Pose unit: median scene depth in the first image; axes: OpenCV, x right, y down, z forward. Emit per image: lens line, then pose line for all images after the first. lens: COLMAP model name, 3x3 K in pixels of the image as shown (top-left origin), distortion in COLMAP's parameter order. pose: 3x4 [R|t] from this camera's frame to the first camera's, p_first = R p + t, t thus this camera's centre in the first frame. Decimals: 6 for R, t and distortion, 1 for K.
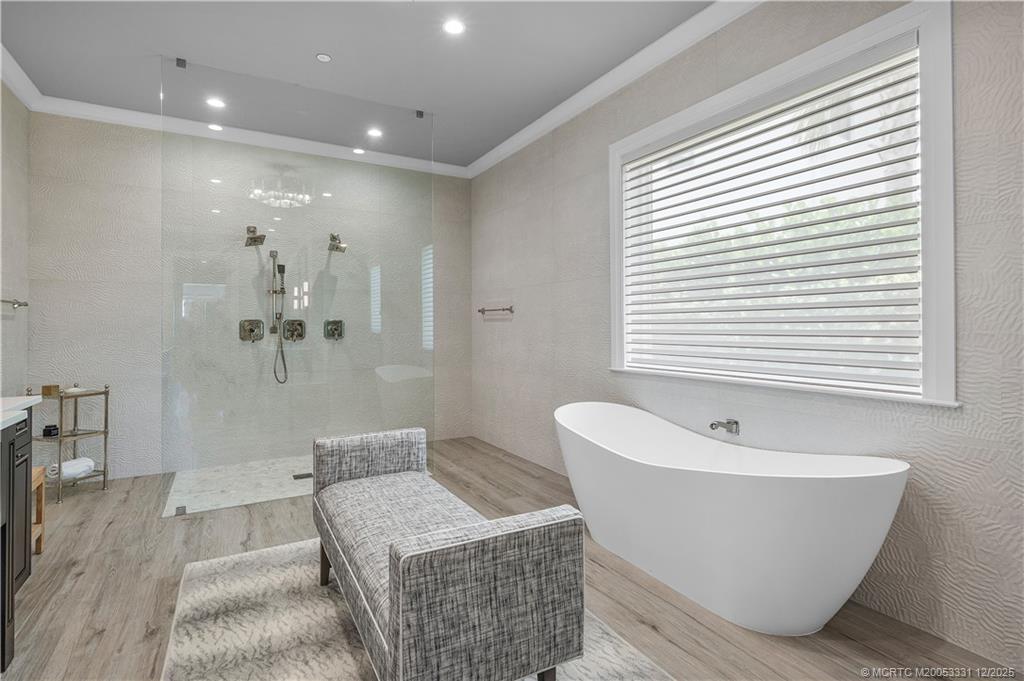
lens RADIAL K [[499.0, 0, 514.9], [0, 499.0, 333.8], [0, 0, 1]] dist [0.005239, -0.000657]
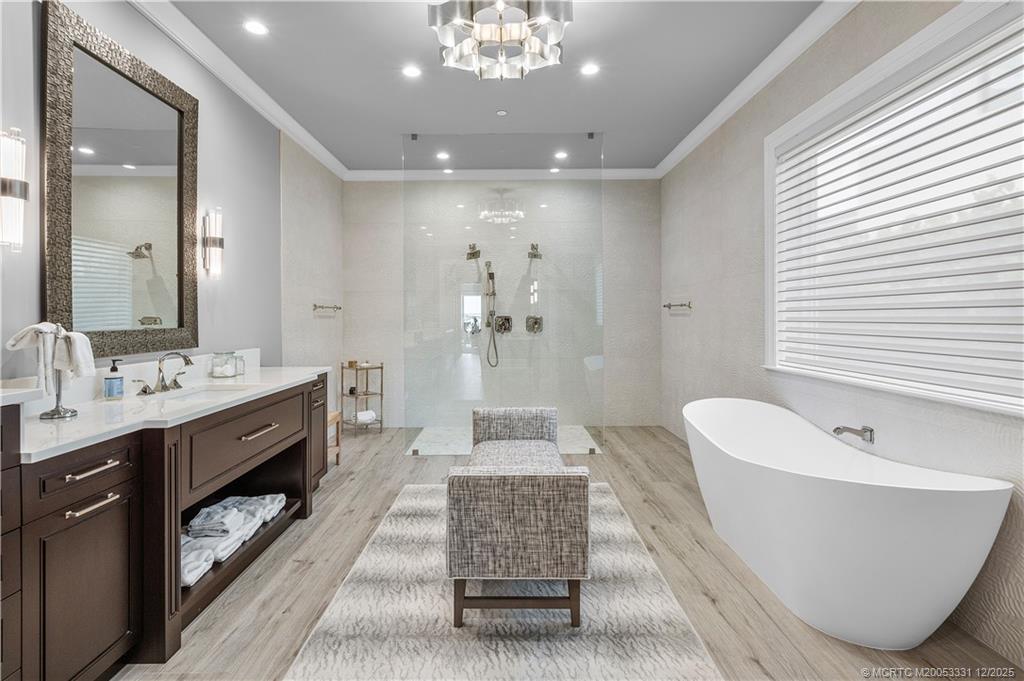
lens RADIAL K [[499.0, 0, 514.9], [0, 499.0, 333.8], [0, 0, 1]] dist [0.005239, -0.000657]
pose [[0.878244, 0.013657, -0.478017, 0.311496], [-0.003829, 0.999761, 0.021529, -0.019430], [0.478197, -0.017078, 0.878086, -0.131344]]
